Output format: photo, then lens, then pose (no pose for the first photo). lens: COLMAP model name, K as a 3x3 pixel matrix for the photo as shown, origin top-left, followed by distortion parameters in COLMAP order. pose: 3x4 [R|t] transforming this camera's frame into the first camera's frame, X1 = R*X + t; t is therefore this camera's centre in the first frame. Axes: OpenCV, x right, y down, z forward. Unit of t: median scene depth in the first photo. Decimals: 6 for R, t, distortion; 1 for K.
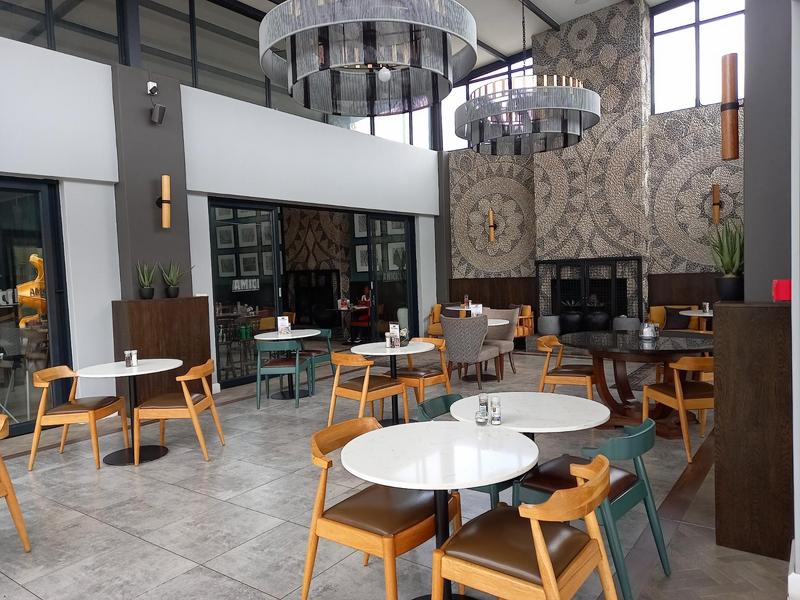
lens RADIAL K [[590.9, 0, 408.1], [0, 590.9, 300.1], [0, 0, 1]] dist [0.047576, -0.032822]
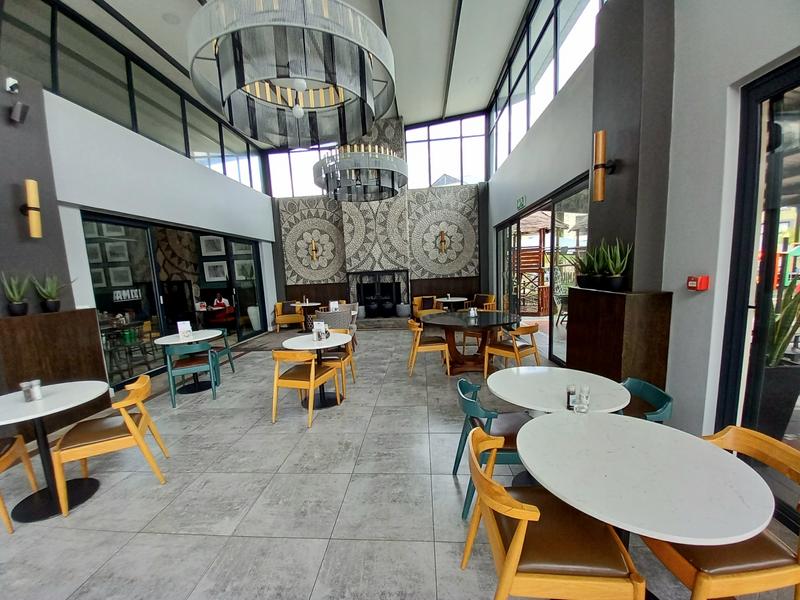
lens RADIAL K [[322.6, 0, 397.2], [0, 322.6, 310.7], [0, 0, 1]] dist [0.004077, -0.002593]
pose [[0.853186, -0.067639, 0.517203, -0.135761], [0.043462, 0.997327, 0.058733, -0.008575], [-0.519793, -0.027632, 0.853845, 0.190454]]
